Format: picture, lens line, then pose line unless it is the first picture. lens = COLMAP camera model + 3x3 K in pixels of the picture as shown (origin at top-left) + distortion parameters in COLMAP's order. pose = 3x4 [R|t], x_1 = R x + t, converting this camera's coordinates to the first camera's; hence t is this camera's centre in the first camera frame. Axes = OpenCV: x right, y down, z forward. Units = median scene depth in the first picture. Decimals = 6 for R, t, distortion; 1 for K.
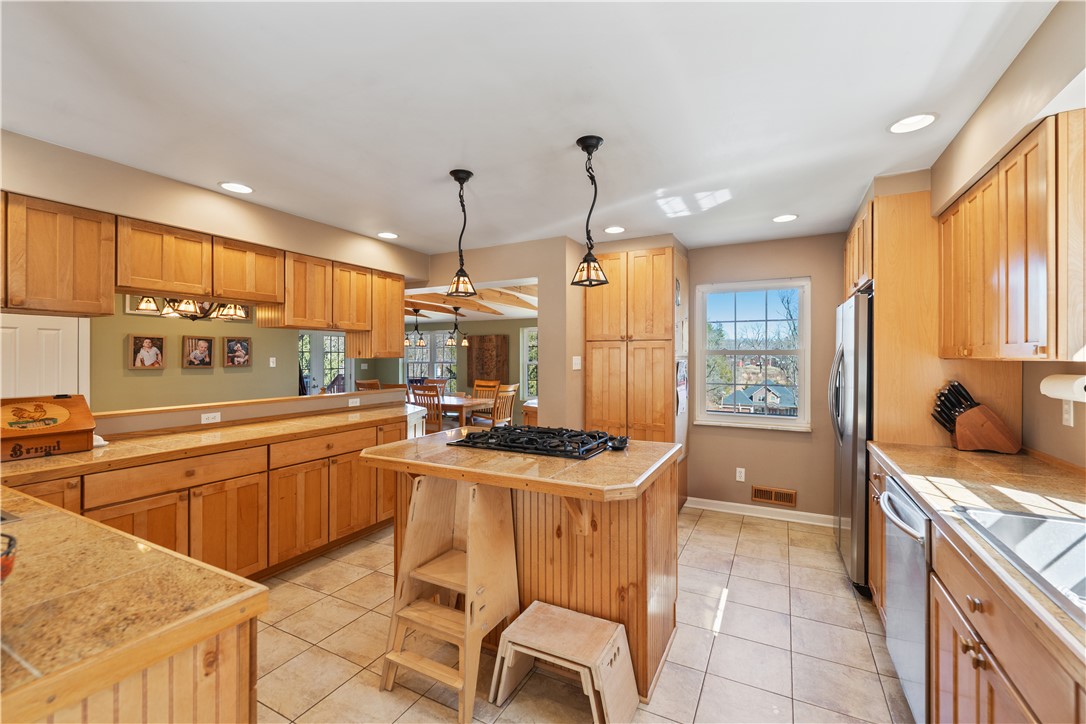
lens RADIAL K [[456.2, 0, 549.6], [0, 456.2, 356.8], [0, 0, 1]] dist [-0.000416, 0.000007]
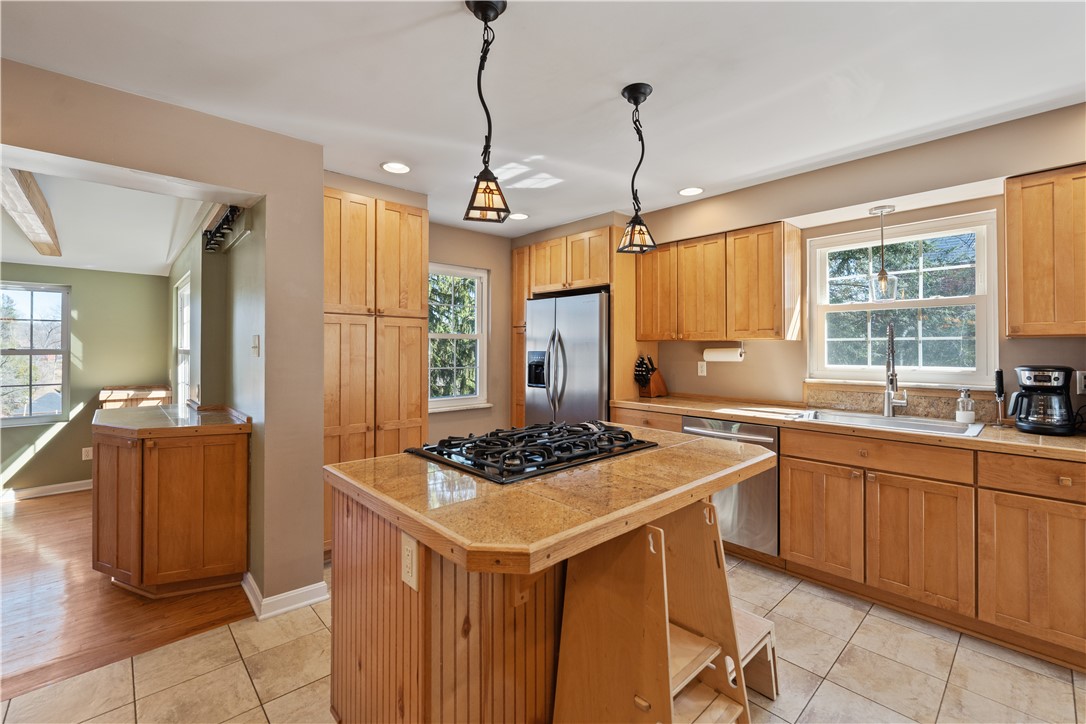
lens RADIAL K [[461.3, 0, 547.7], [0, 461.3, 345.8], [0, 0, 1]] dist [0.000073, 0.000089]
pose [[0.341695, 0.003450, 0.939805, -0.645634], [-0.001145, 0.999994, -0.003254, 0.023798], [-0.939810, 0.000036, 0.341697, 0.673879]]
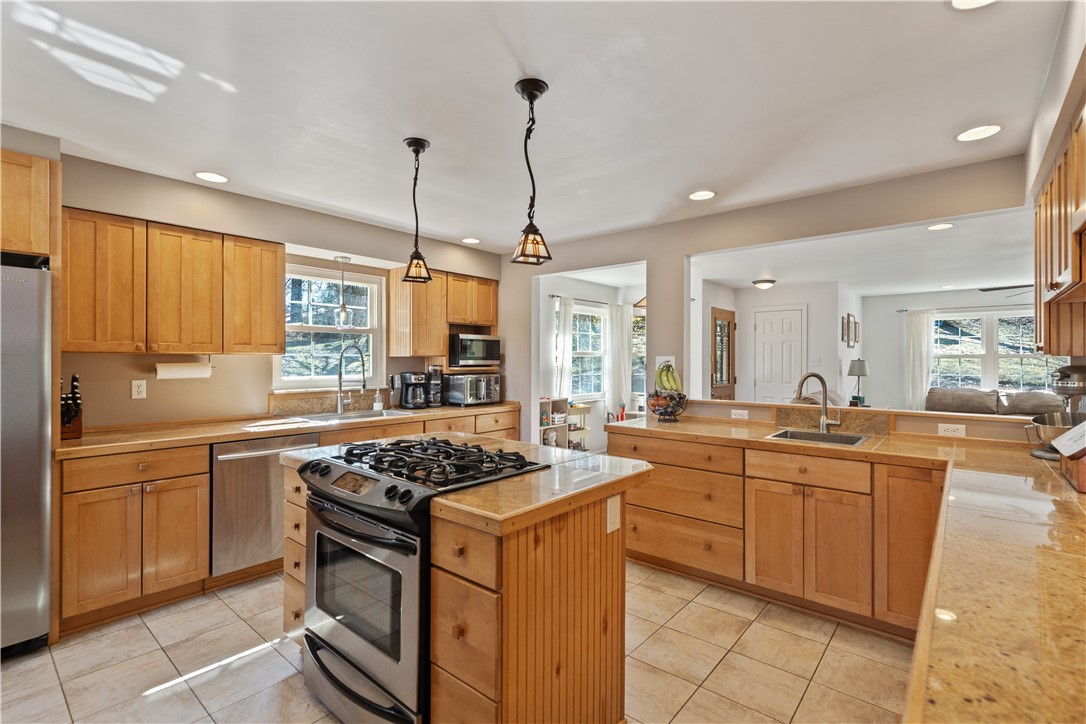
lens RADIAL K [[503.4, 0, 531.2], [0, 503.4, 361.0], [0, 0, 1]] dist [0.002727, 0.000250]
pose [[-0.967731, -0.006220, 0.251910, -0.357058], [-0.006047, 0.999981, 0.001464, 0.015113], [-0.251914, -0.000106, -0.967750, 1.607654]]
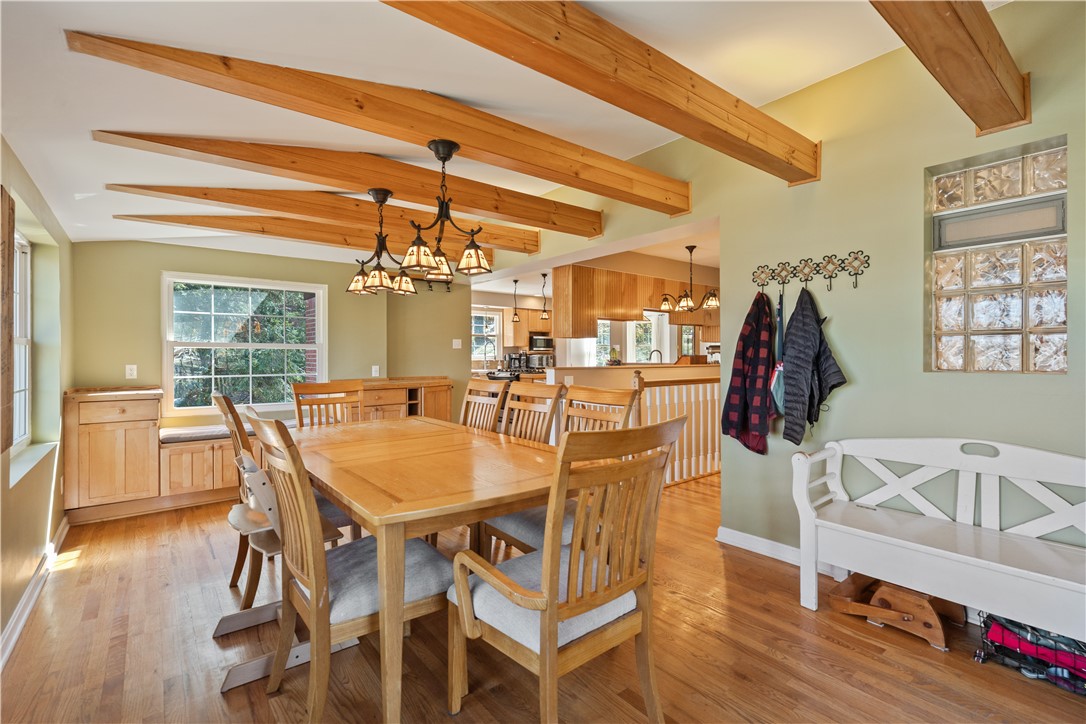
lens RADIAL K [[496.2, 0, 549.9], [0, 496.2, 357.4], [0, 0, 1]] dist [0.002447, -0.009171]
pose [[-0.919335, -0.001475, 0.393472, -1.278754], [-0.001584, 0.999999, 0.000047, 0.086639], [-0.393472, -0.000579, -0.919337, 3.419962]]
